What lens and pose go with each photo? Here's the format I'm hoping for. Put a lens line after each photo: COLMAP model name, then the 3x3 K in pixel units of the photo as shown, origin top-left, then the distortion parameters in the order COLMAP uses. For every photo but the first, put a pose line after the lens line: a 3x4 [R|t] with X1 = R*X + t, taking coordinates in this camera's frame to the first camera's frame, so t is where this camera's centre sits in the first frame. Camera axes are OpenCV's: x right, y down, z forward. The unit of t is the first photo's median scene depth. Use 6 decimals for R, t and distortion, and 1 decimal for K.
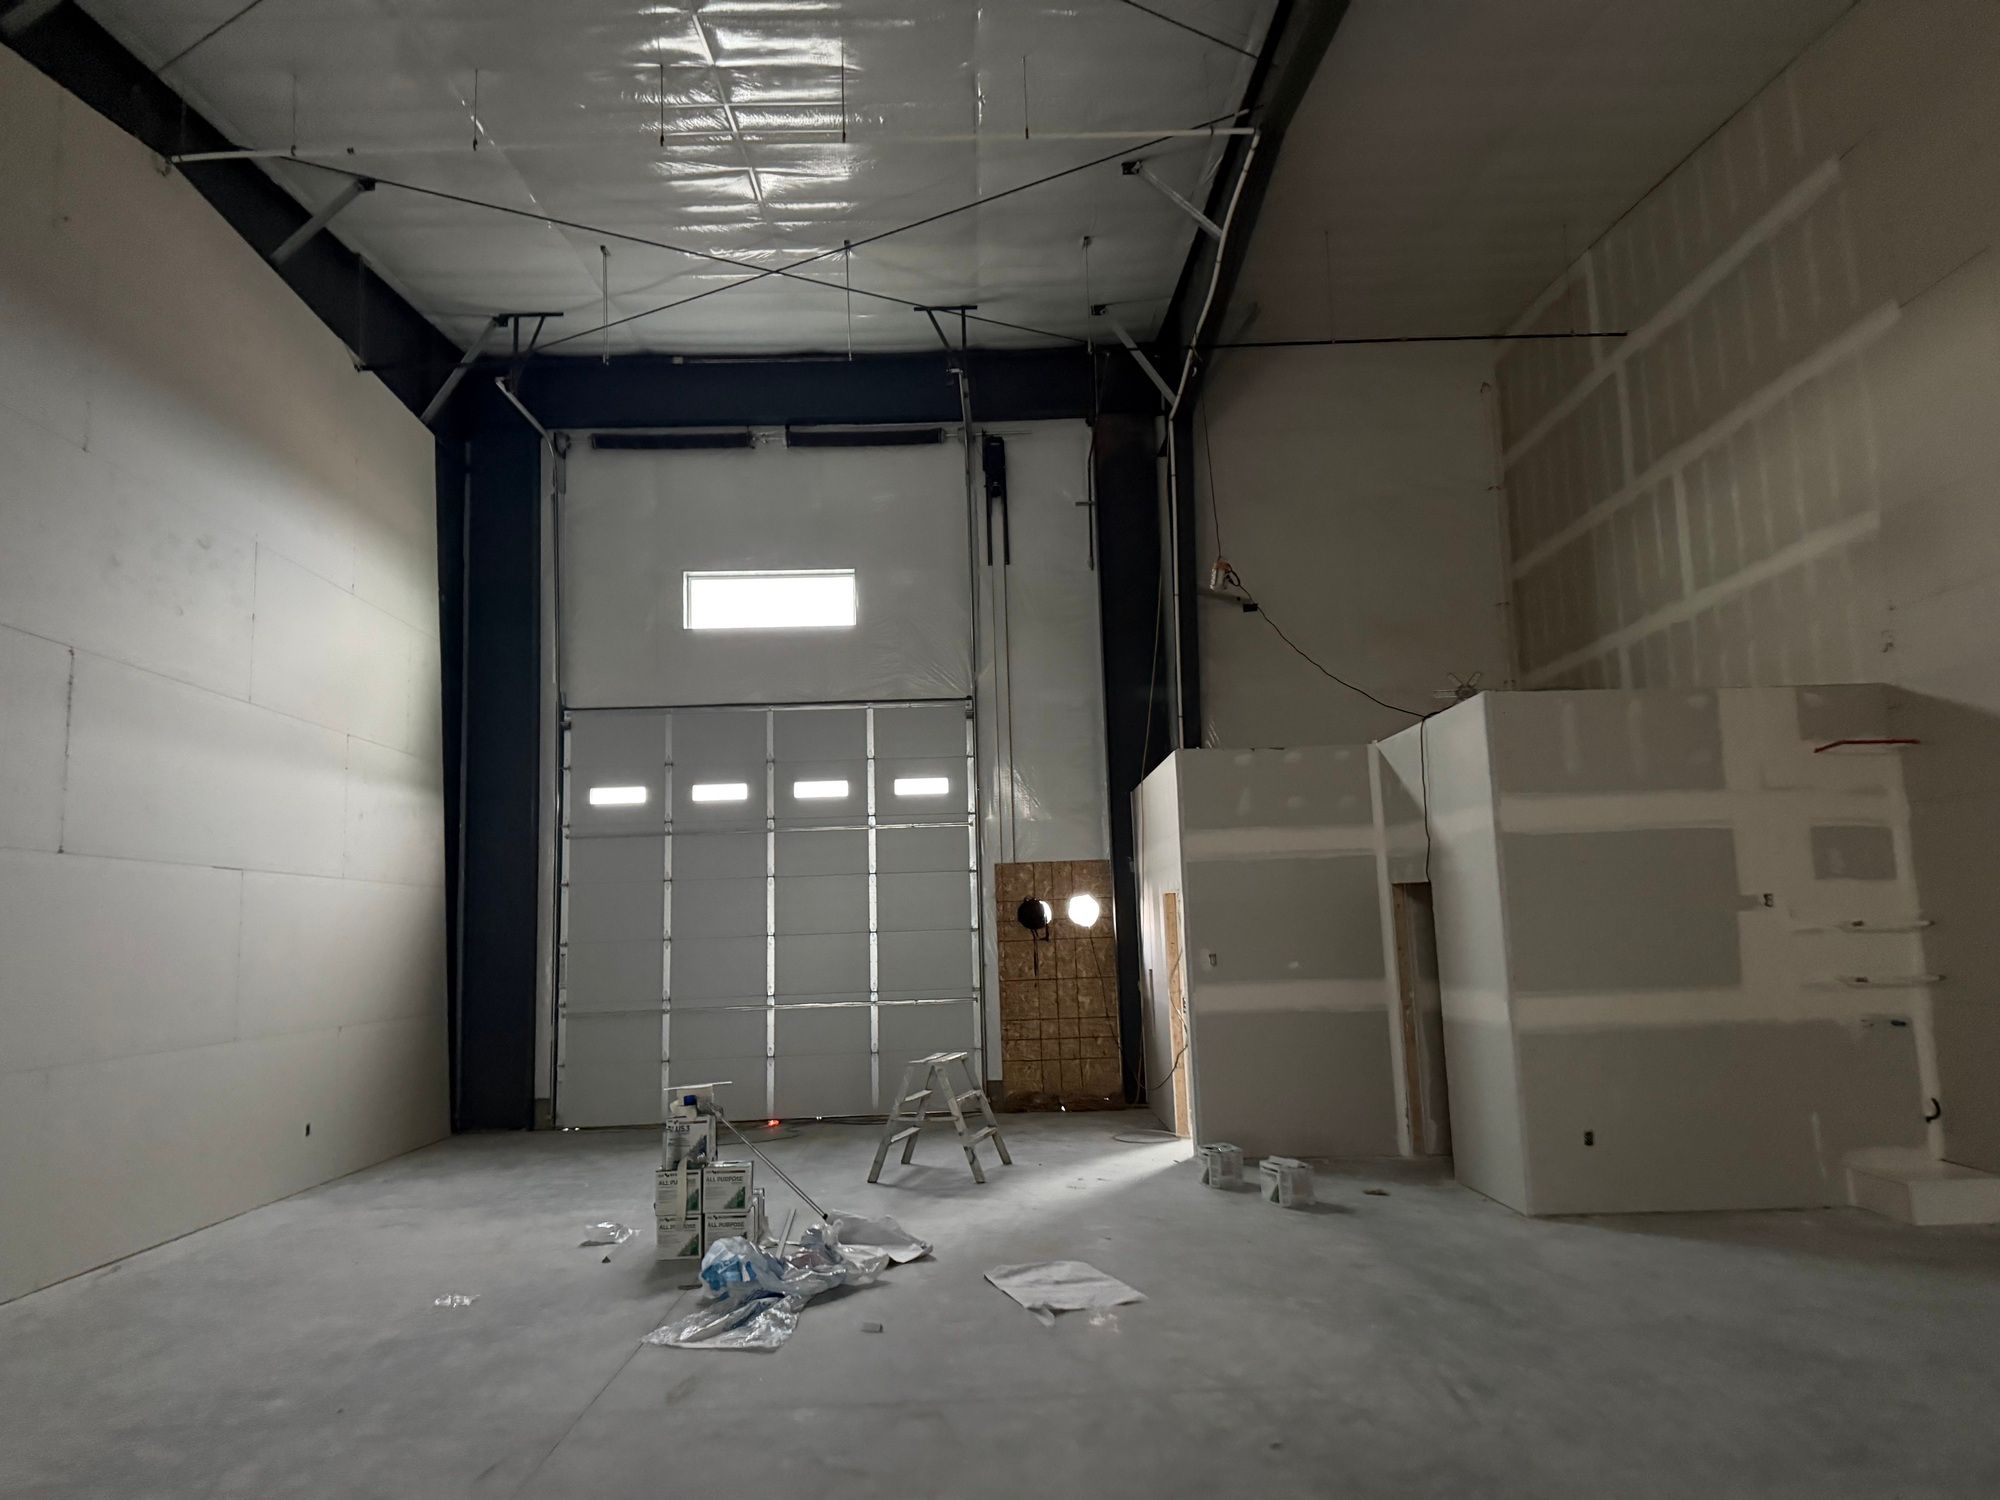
lens RADIAL K [[1357.9, 0, 1000.7], [0, 1357.9, 739.5], [0, 0, 1]] dist [-0.003700, -0.001396]
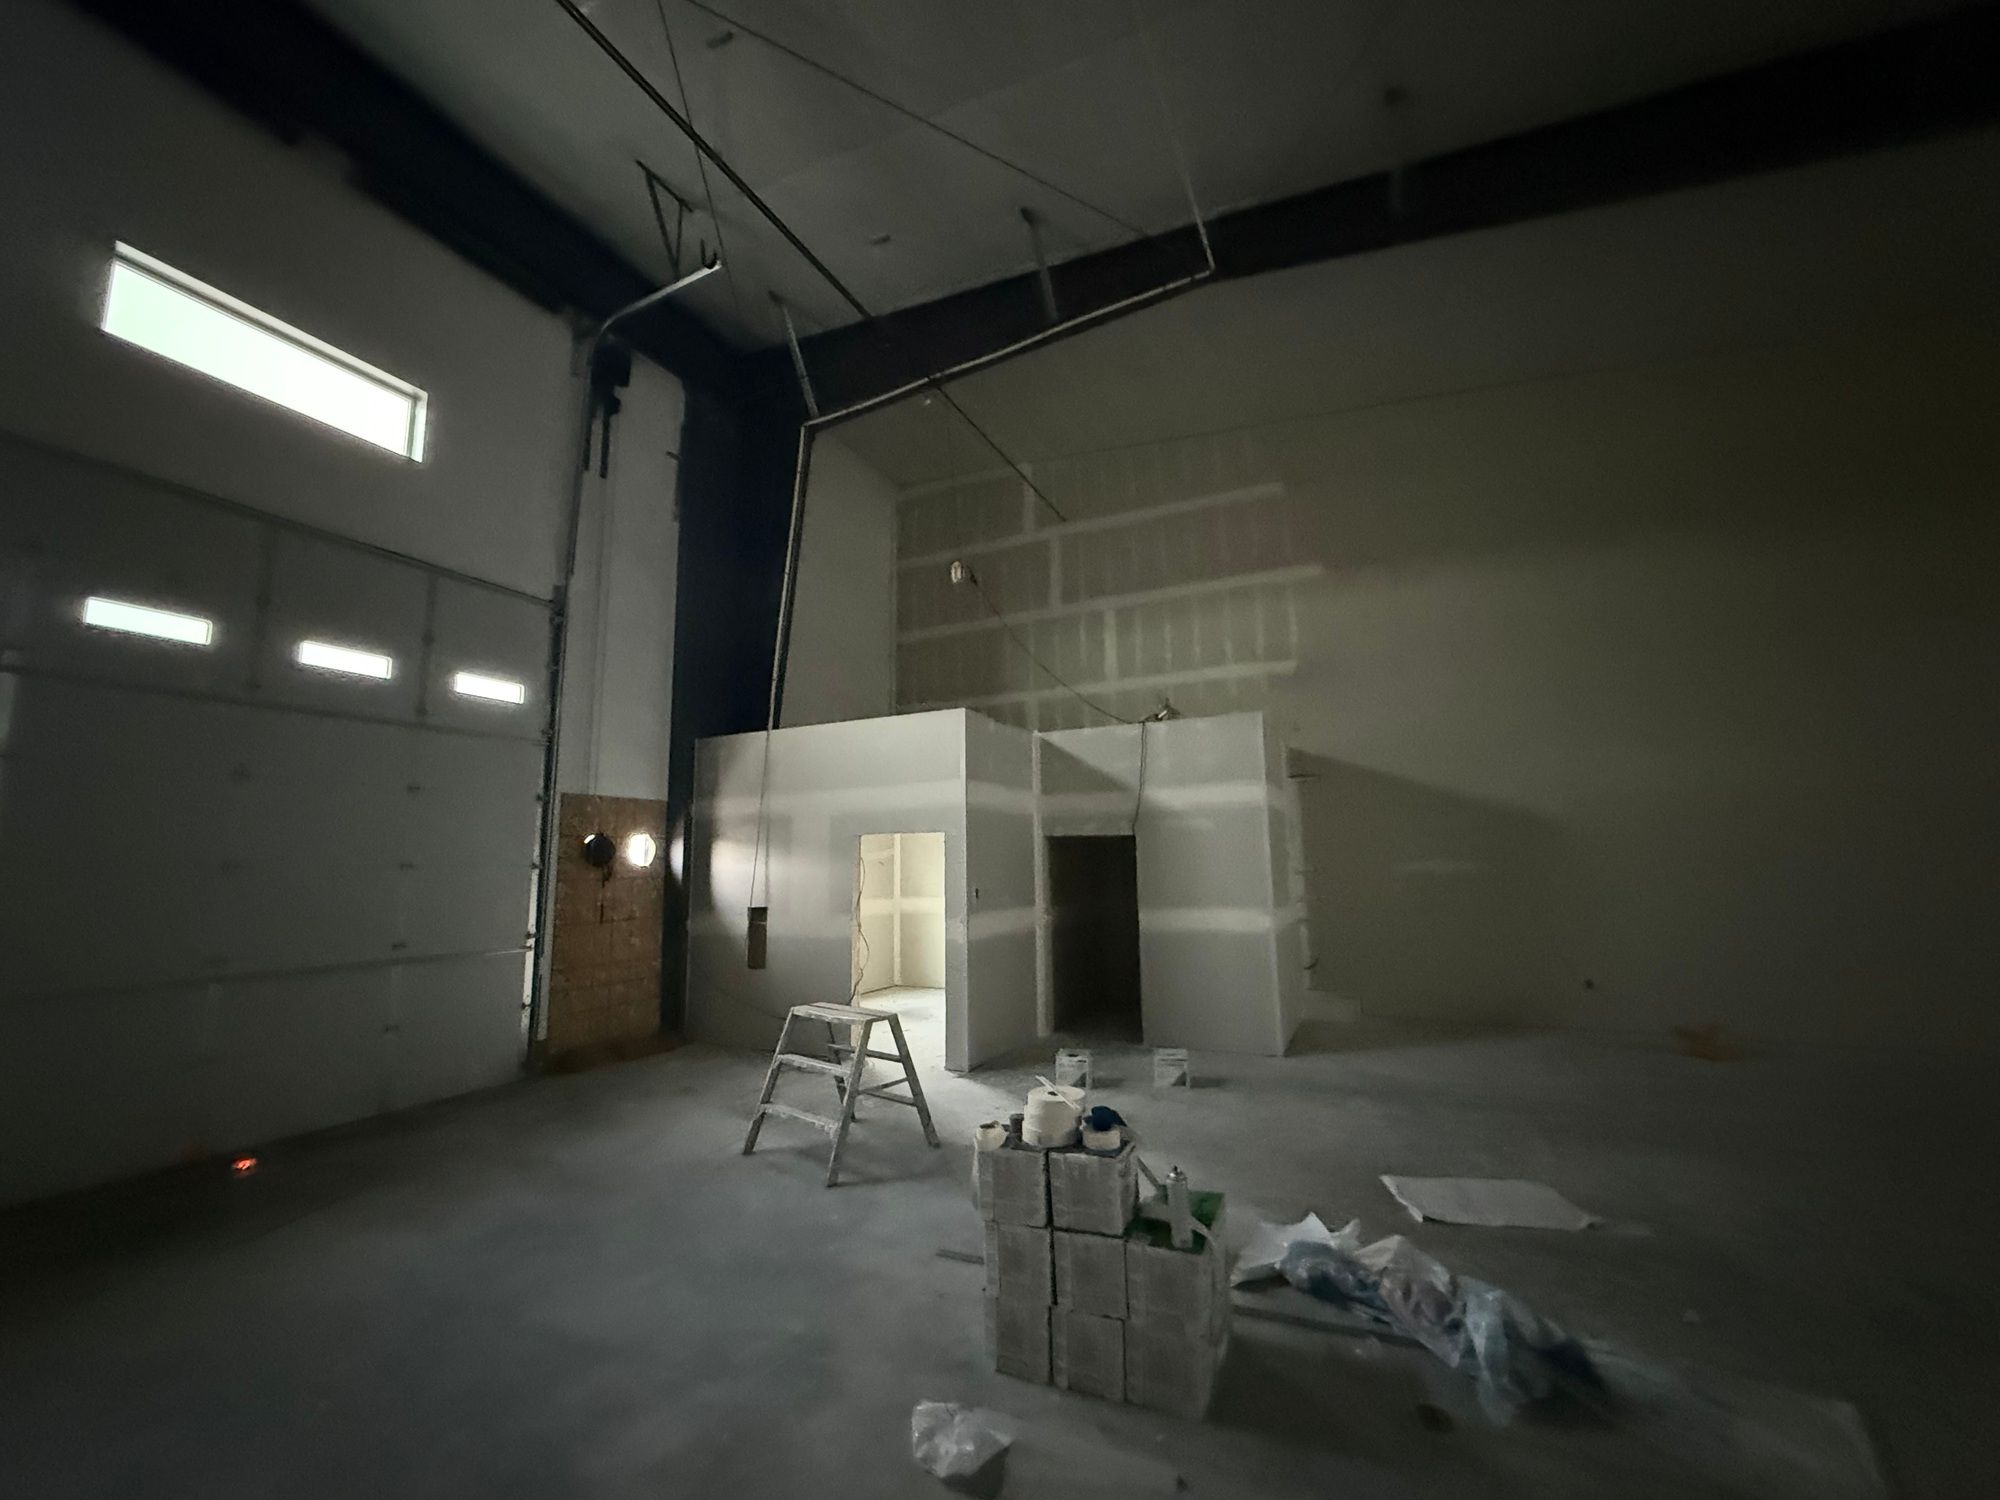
lens RADIAL K [[805.6, 0, 1007.0], [0, 805.6, 757.4], [0, 0, 1]] dist [-0.000688, -0.000092]
pose [[0.455252, 0.148483, 0.877894, -0.344252], [-0.123555, 0.986992, -0.102864, 0.088135], [-0.881748, -0.061639, 0.467676, 0.502916]]
